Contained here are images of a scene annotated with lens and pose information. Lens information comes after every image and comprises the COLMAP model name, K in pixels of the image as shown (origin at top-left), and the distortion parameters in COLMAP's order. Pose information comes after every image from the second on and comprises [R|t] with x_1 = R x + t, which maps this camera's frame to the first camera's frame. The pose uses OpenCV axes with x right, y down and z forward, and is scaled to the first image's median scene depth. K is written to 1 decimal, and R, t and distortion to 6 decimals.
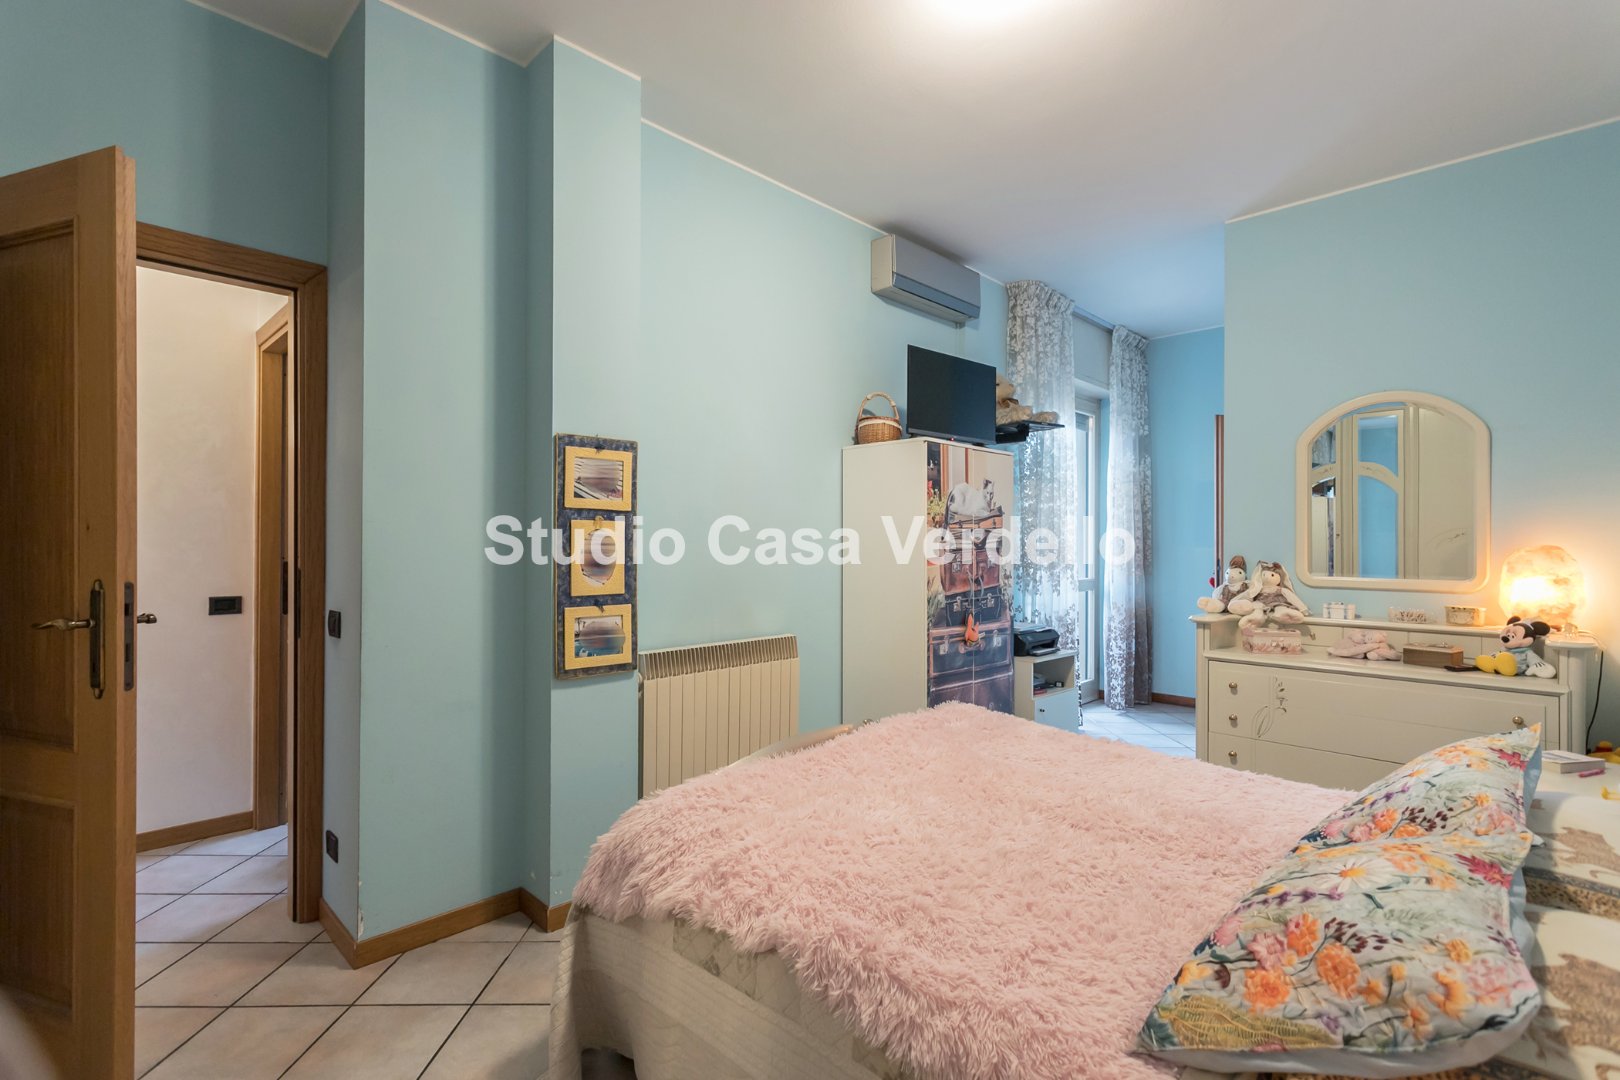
lens RADIAL K [[775.3, 0, 808.0], [0, 775.3, 539.8], [0, 0, 1]] dist [-0.002304, 0.000642]
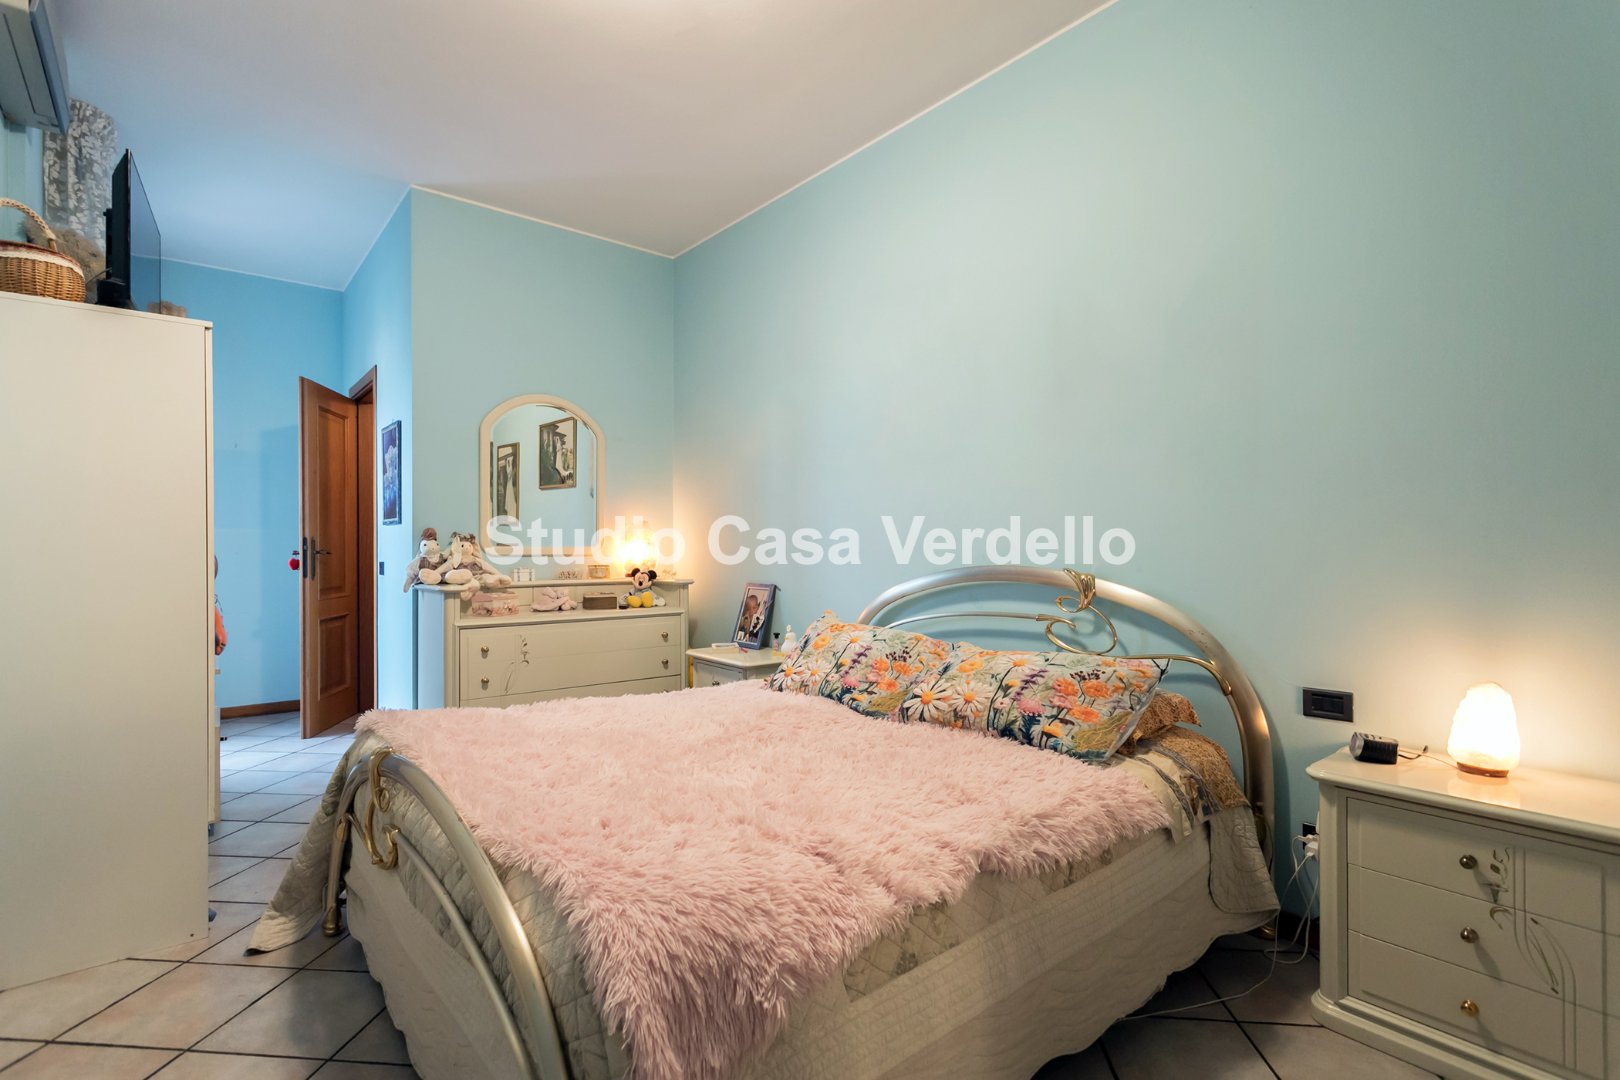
lens RADIAL K [[775.3, 0, 807.1], [0, 775.3, 546.9], [0, 0, 1]] dist [-0.002304, 0.000642]
pose [[0.089870, -0.002038, 0.995951, -0.102900], [0.001208, 0.999997, 0.001937, 0.011497], [-0.995953, 0.001029, 0.089872, 0.111417]]
